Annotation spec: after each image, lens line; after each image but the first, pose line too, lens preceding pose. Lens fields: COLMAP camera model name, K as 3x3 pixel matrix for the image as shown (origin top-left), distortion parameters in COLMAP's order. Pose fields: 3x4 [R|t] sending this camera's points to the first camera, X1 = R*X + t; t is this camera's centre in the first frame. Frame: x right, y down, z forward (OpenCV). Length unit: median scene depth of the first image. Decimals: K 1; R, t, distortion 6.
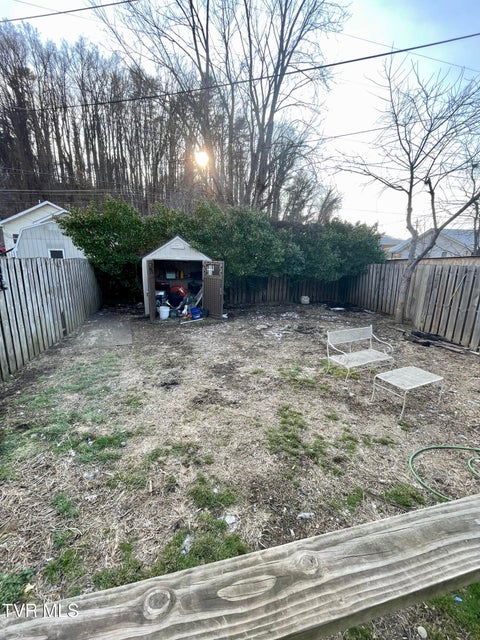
lens RADIAL K [[259.1, 0, 240.0], [0, 259.1, 320.0], [0, 0, 1]] dist [-0.000397, -0.000027]
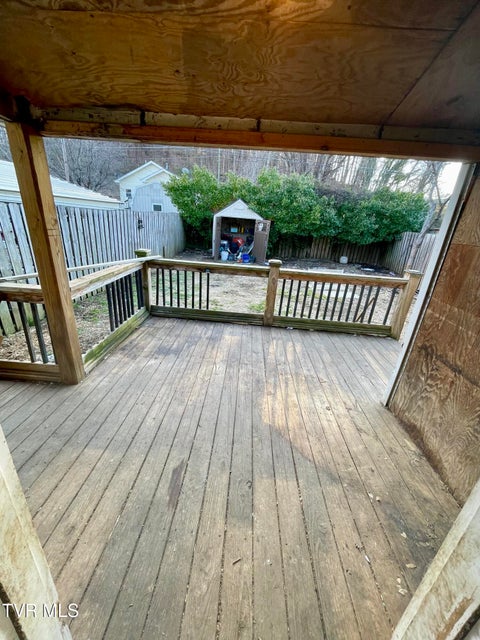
lens RADIAL K [[259.1, 0, 240.0], [0, 259.1, 320.0], [0, 0, 1]] dist [-0.000397, -0.000027]
pose [[0.955467, 0.157463, -0.249575, 0.184534], [-0.120453, 0.980181, 0.157279, 0.077005], [0.269395, -0.120213, 0.955498, -0.350525]]
